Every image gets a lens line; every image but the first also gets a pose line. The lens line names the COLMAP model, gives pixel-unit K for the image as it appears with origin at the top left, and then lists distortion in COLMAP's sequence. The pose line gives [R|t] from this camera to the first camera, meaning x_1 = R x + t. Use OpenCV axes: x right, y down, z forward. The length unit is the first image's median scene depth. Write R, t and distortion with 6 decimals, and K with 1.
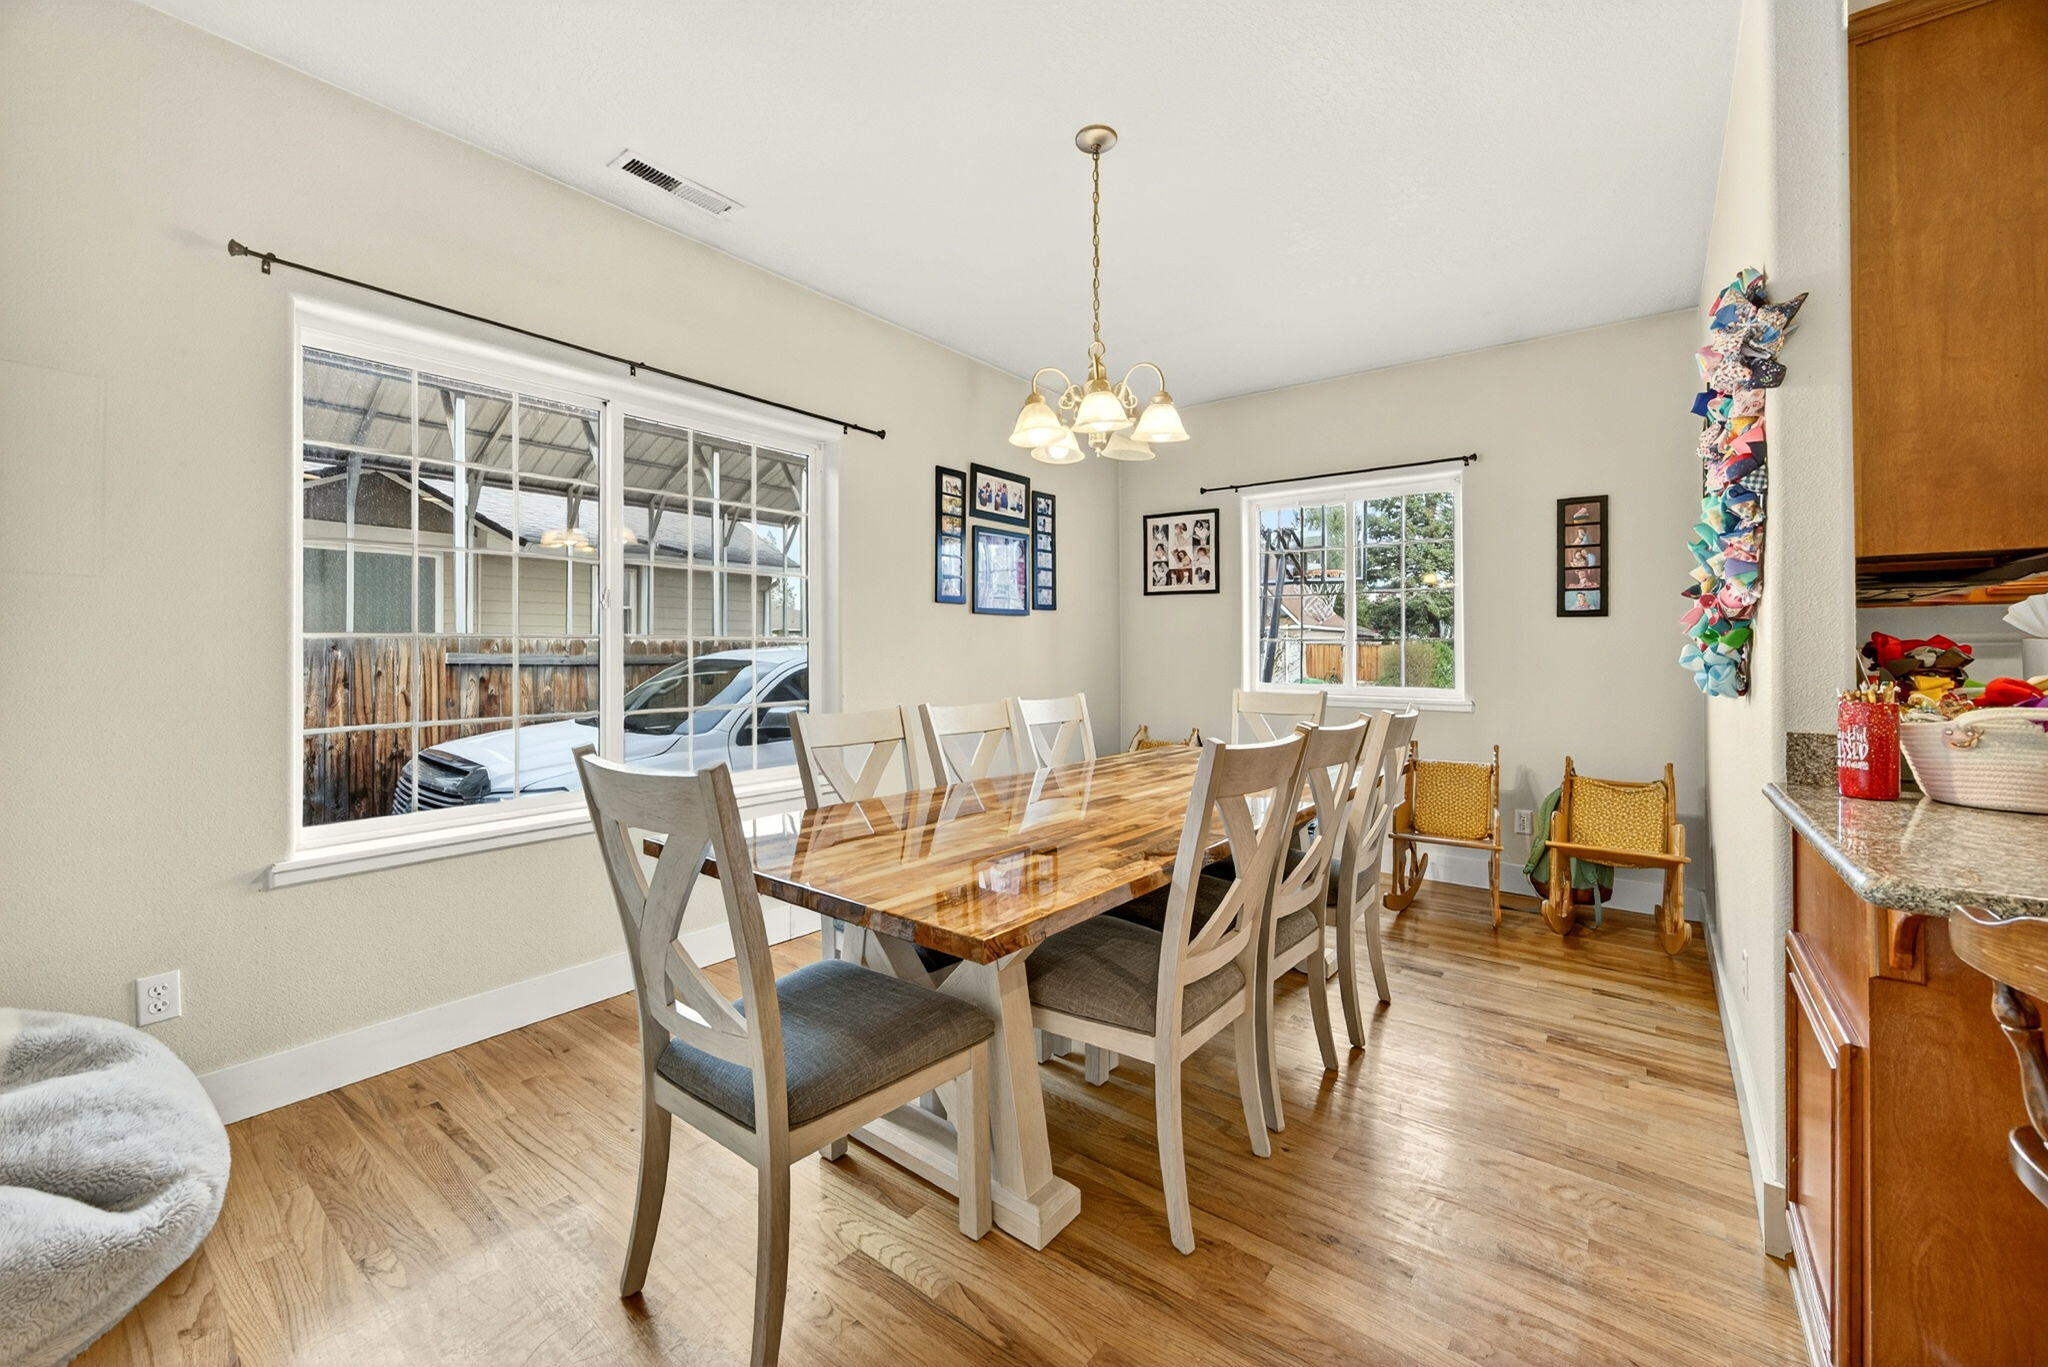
lens RADIAL K [[803.7, 0, 1030.8], [0, 803.7, 651.1], [0, 0, 1]] dist [-0.017919, 0.005704]
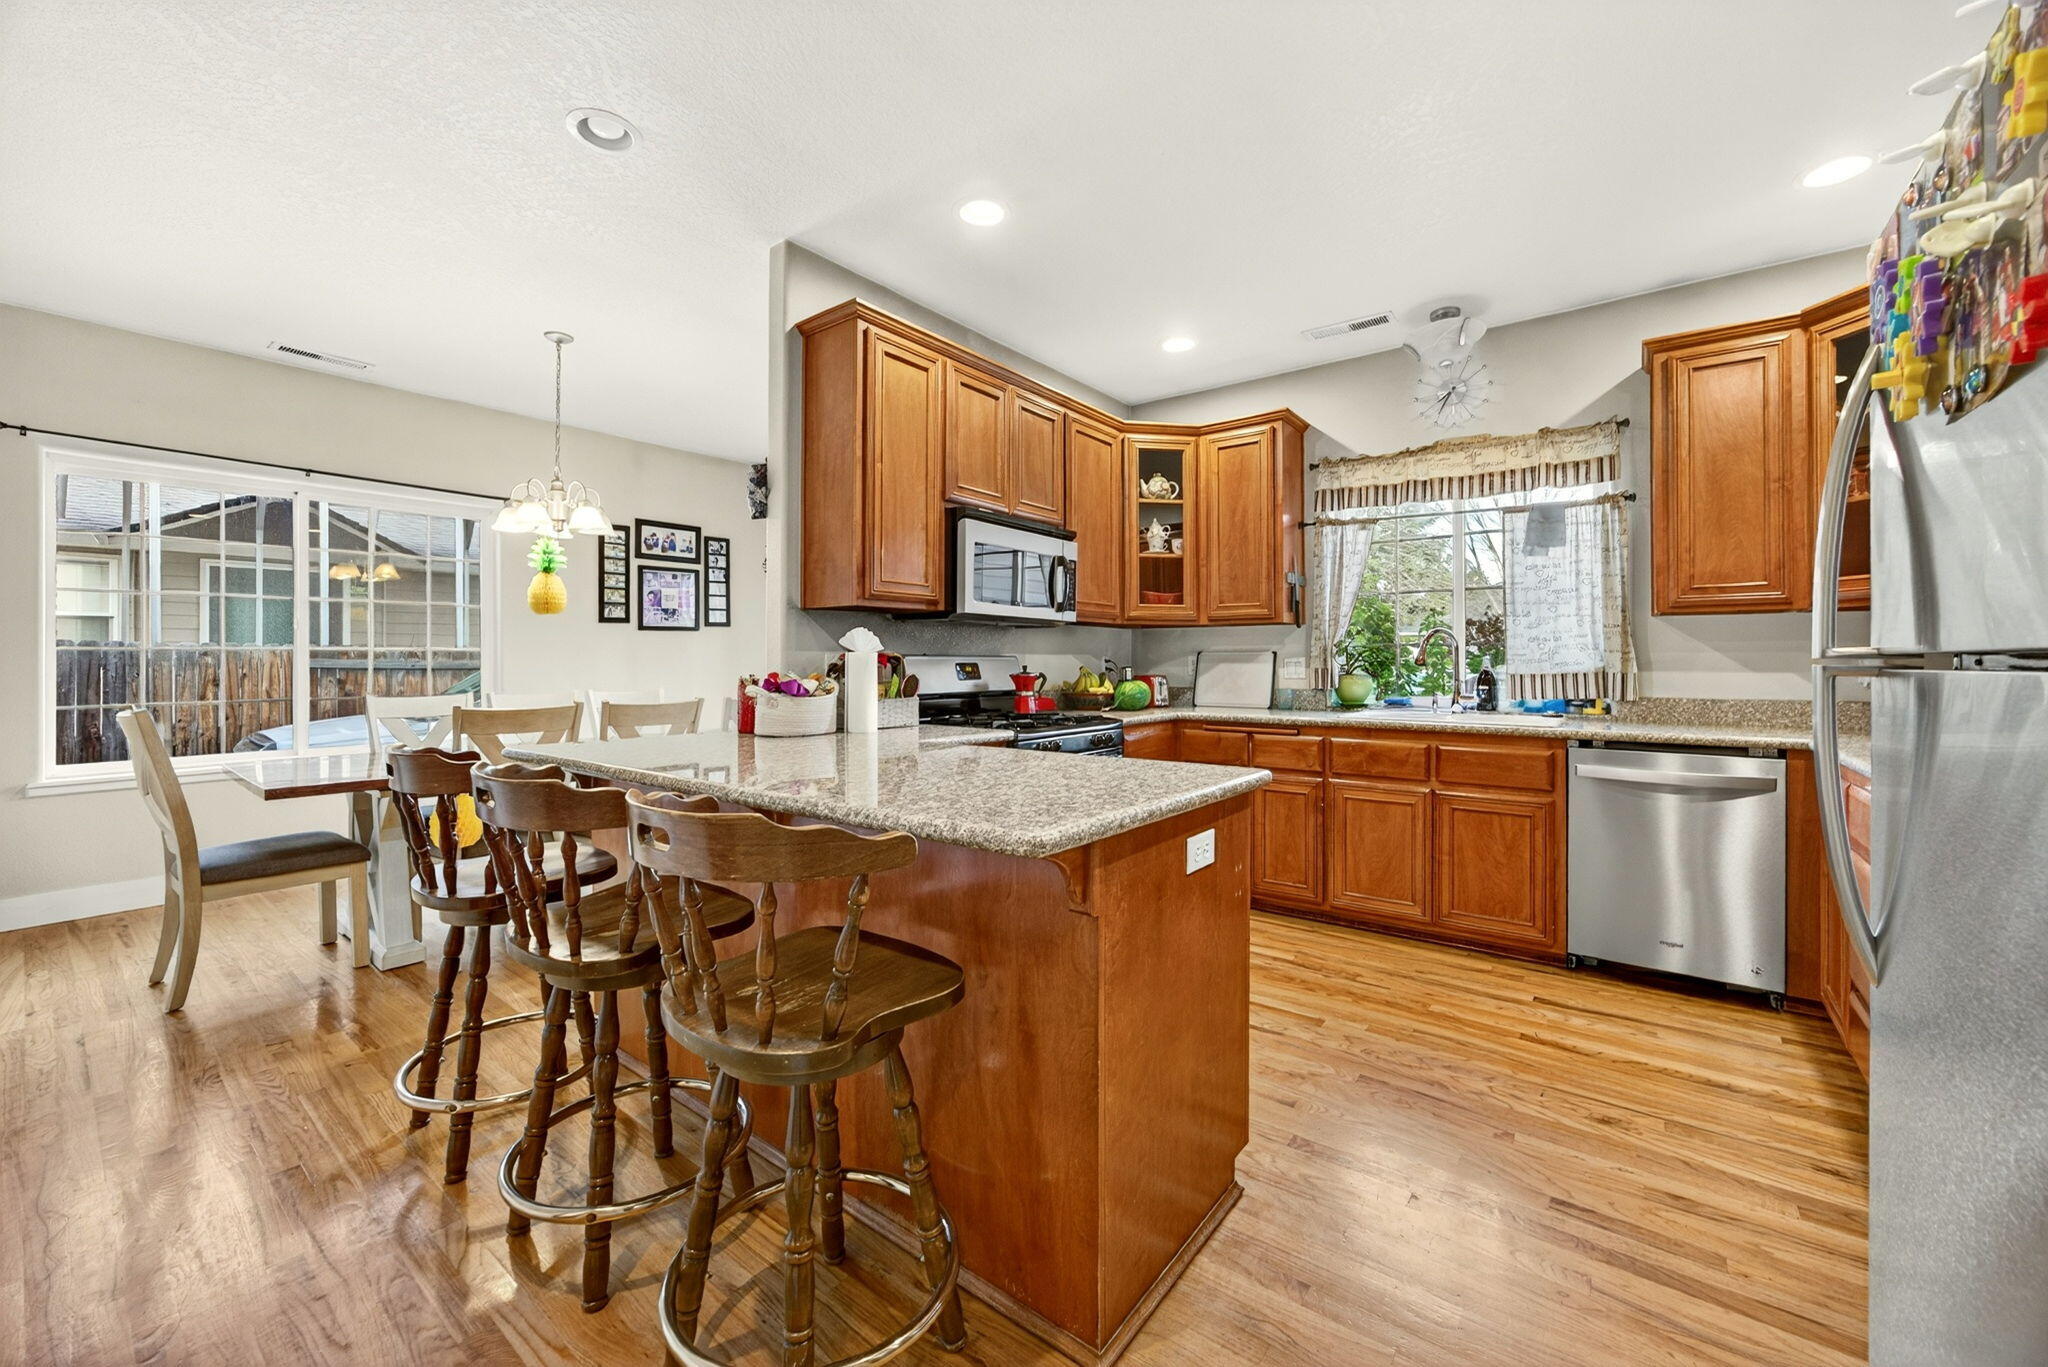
lens RADIAL K [[803.7, 0, 1028.7], [0, 803.7, 656.7], [0, 0, 1]] dist [-0.017919, 0.005704]
pose [[0.999971, 0.001059, -0.007479, 1.154697], [-0.001069, 0.999999, -0.001282, -0.003166], [0.007478, 0.001290, 0.999971, -0.653286]]
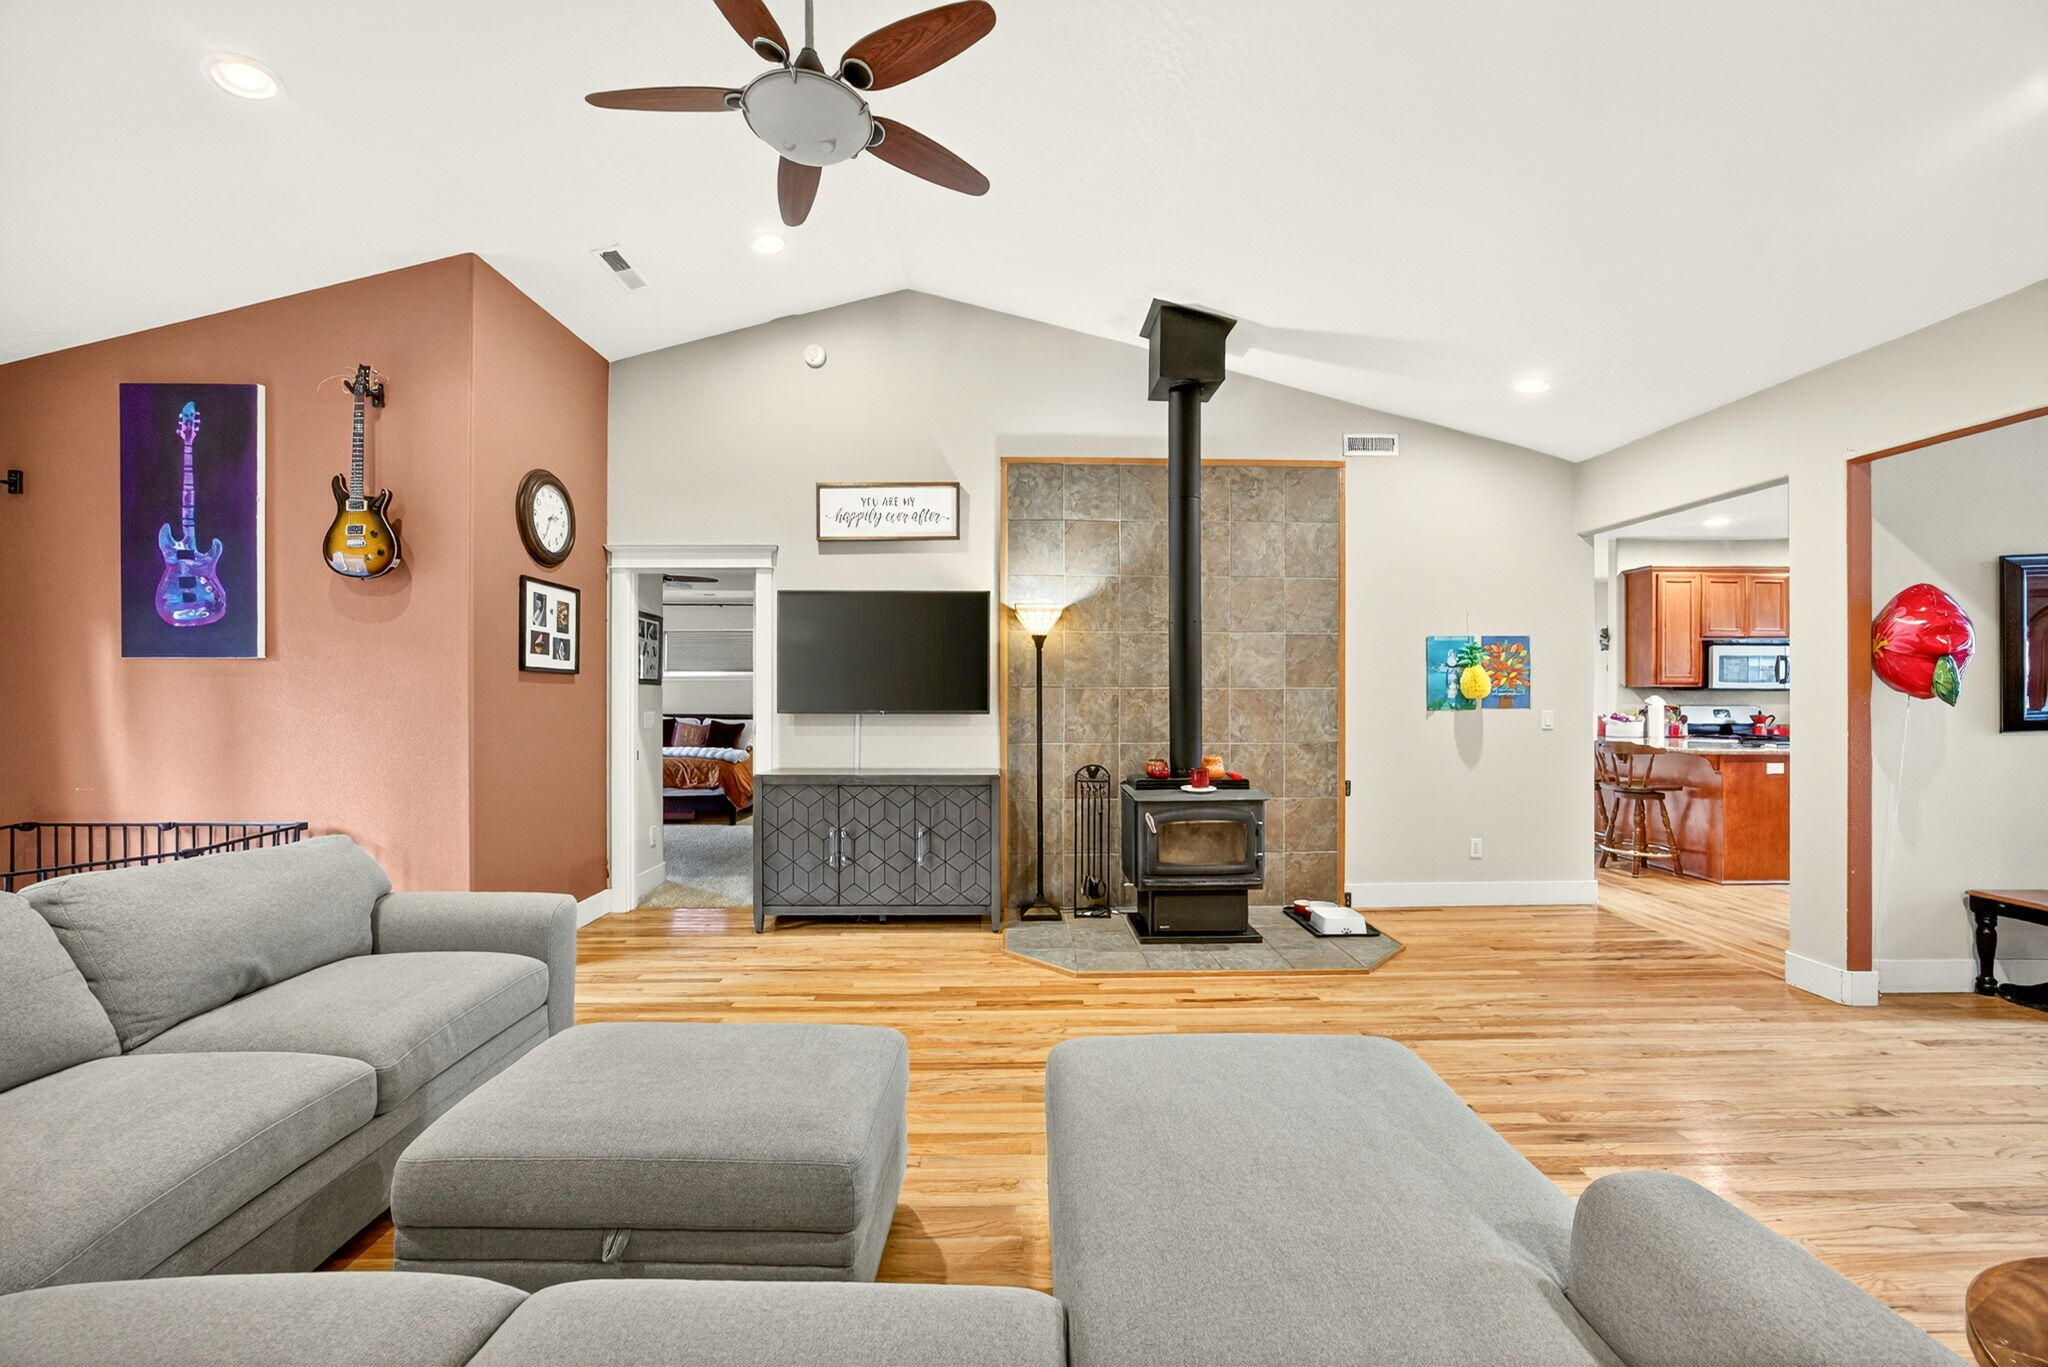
lens RADIAL K [[803.7, 0, 1021.0], [0, 803.7, 694.2], [0, 0, 1]] dist [-0.017919, 0.005704]
pose [[0.623924, -0.002958, -0.781479, 1.795196], [0.004780, 0.999989, 0.000032, -0.069183], [0.781470, -0.003756, 0.623931, -3.394325]]
